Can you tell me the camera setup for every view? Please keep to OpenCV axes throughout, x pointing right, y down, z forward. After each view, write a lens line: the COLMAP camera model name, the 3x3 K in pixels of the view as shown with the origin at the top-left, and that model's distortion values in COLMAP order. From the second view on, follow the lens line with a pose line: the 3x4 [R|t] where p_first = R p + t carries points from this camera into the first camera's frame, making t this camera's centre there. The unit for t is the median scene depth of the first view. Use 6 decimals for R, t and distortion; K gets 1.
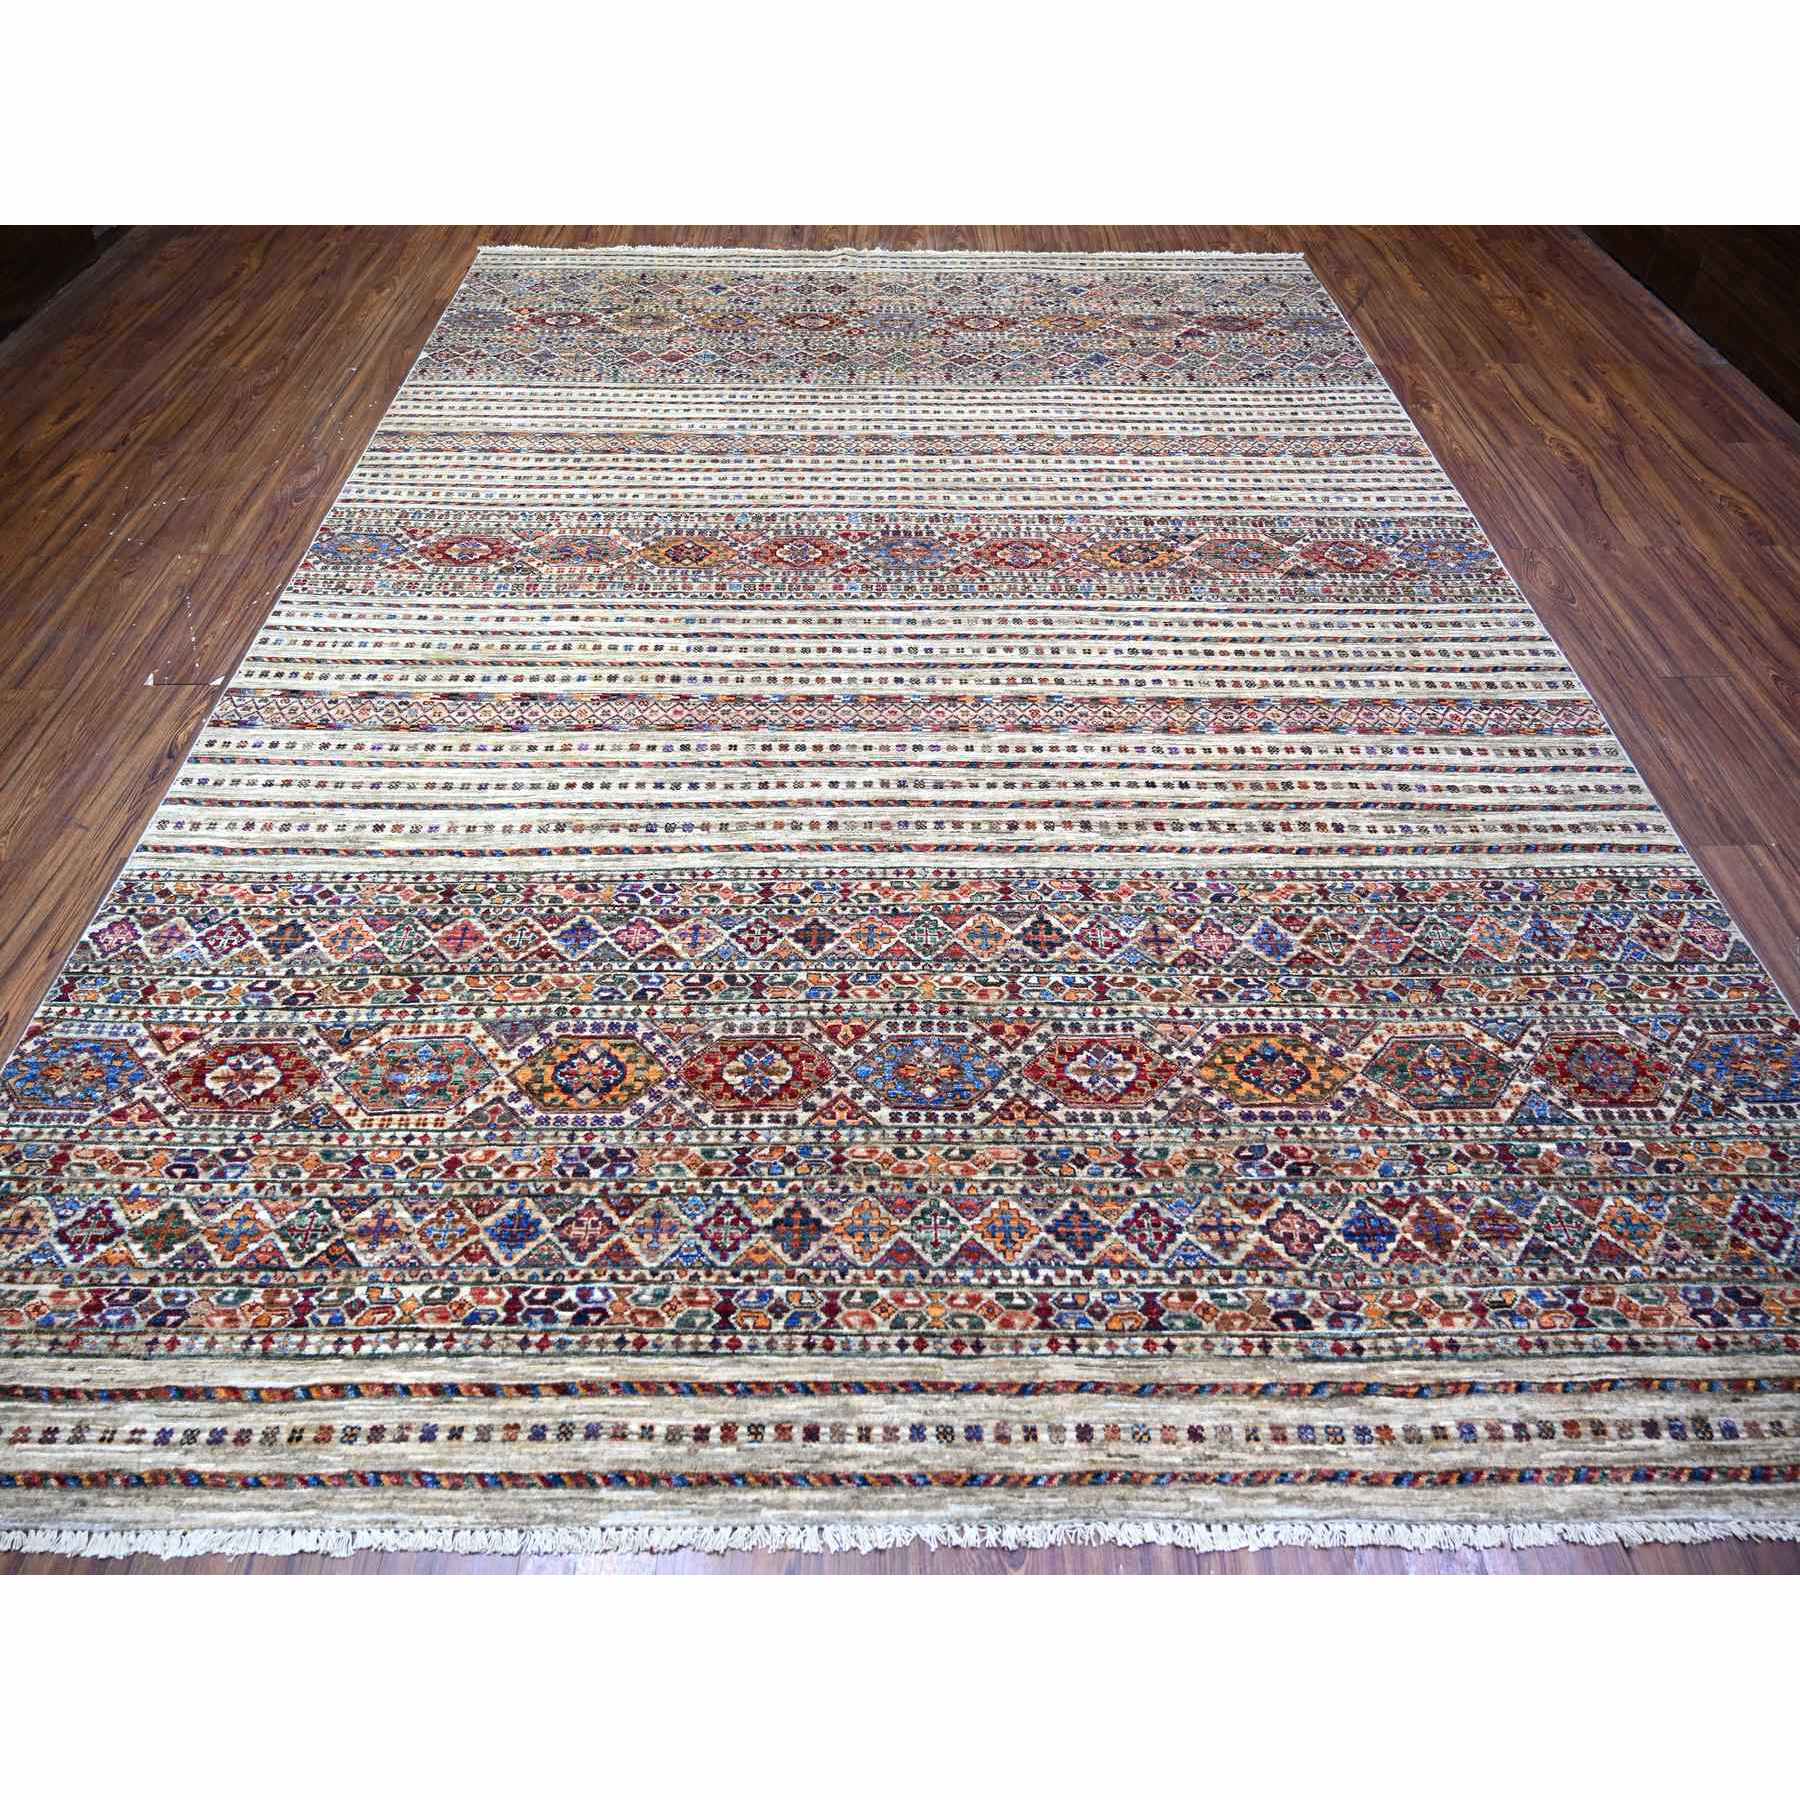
lens RADIAL K [[1151.2, 0, 896.6], [0, 1151.2, 859.0], [0, 0, 1]] dist [-0.011271, 0.001923]
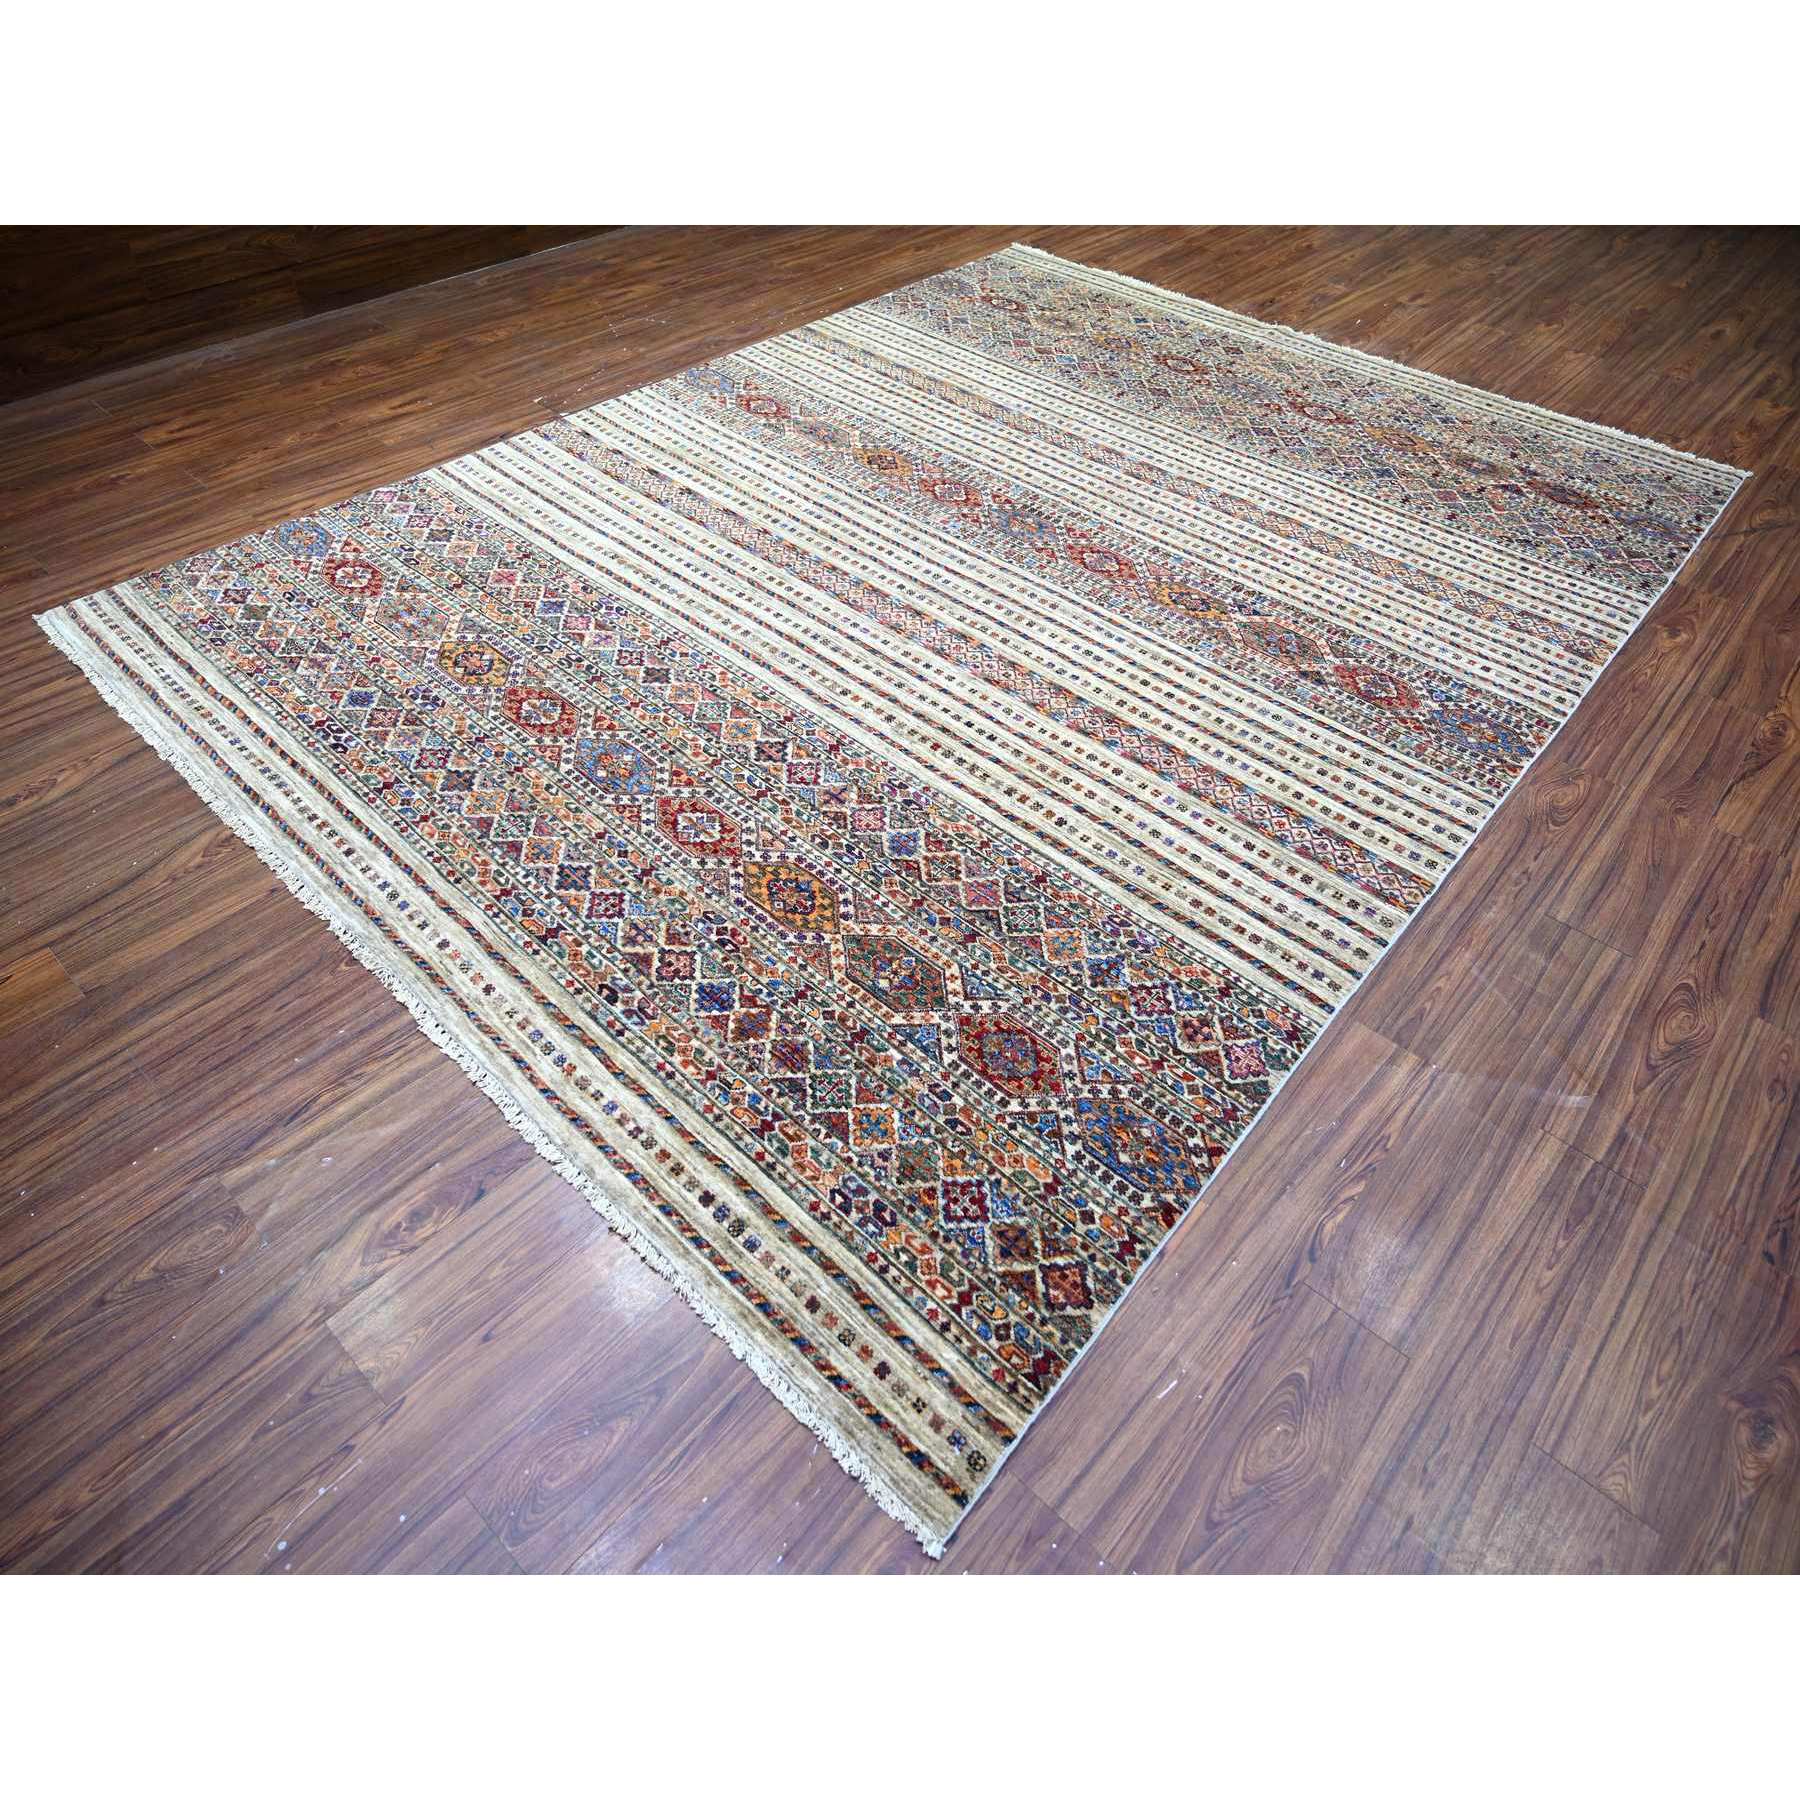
lens RADIAL K [[1151.2, 0, 896.6], [0, 1151.2, 859.0], [0, 0, 1]] dist [-0.011271, 0.001923]
pose [[0.728805, 0.489591, -0.478690, 1.062588], [-0.518401, 0.851257, 0.081377, -0.007379], [0.447330, 0.188846, 0.874204, -0.032400]]
